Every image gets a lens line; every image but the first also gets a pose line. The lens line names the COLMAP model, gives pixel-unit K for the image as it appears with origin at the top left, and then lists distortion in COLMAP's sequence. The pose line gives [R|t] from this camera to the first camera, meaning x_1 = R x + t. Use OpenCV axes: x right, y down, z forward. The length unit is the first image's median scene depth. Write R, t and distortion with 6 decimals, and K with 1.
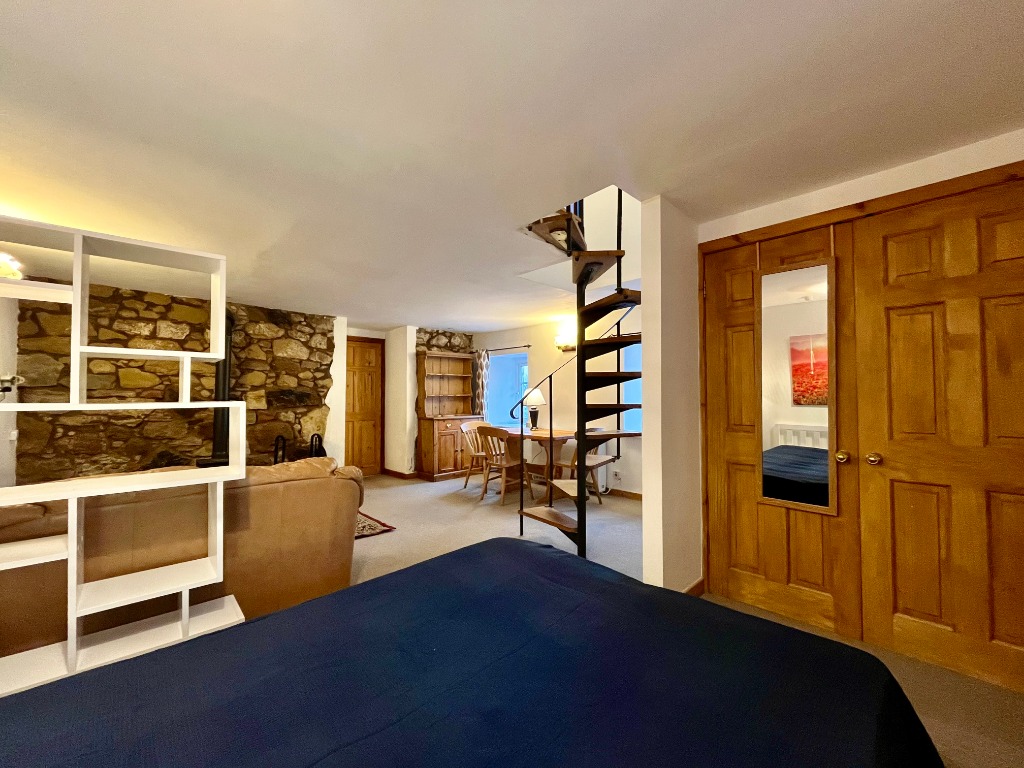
lens RADIAL K [[417.9, 0, 507.4], [0, 417.9, 384.4], [0, 0, 1]] dist [-0.001803, -0.000756]
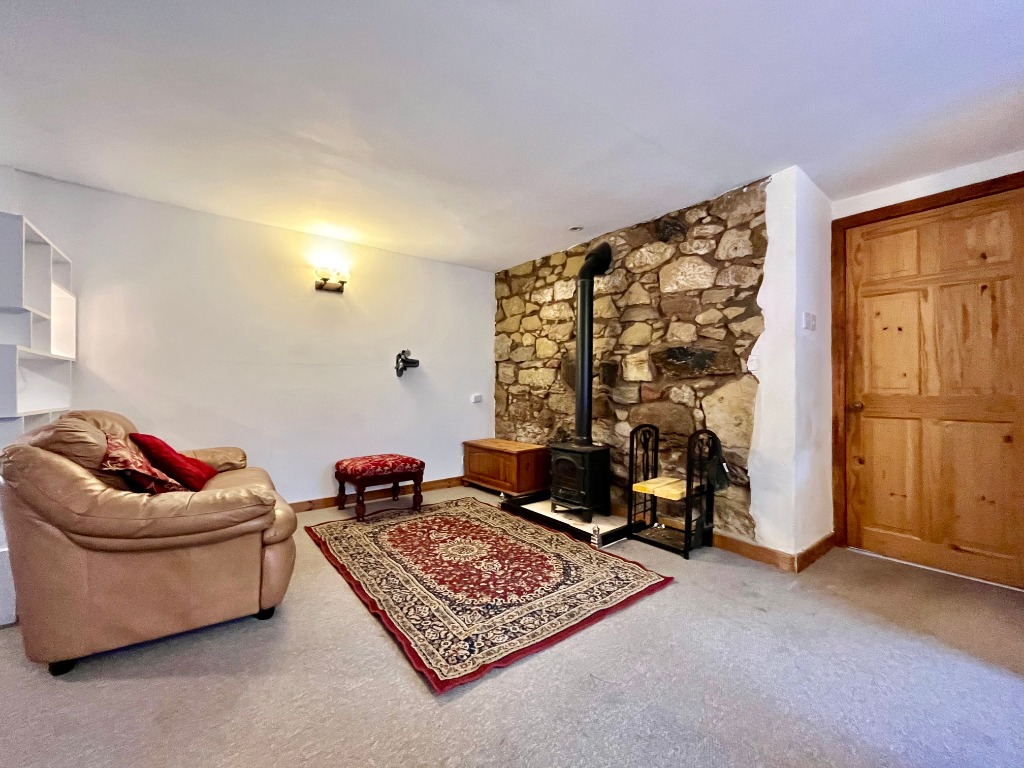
lens RADIAL K [[417.9, 0, 507.4], [0, 417.9, 384.4], [0, 0, 1]] dist [-0.001803, -0.000756]
pose [[-0.092184, -0.007417, -0.995714, 0.060871], [0.025963, 0.999614, -0.009850, 0.060022], [0.995403, -0.026759, -0.091956, 0.781140]]
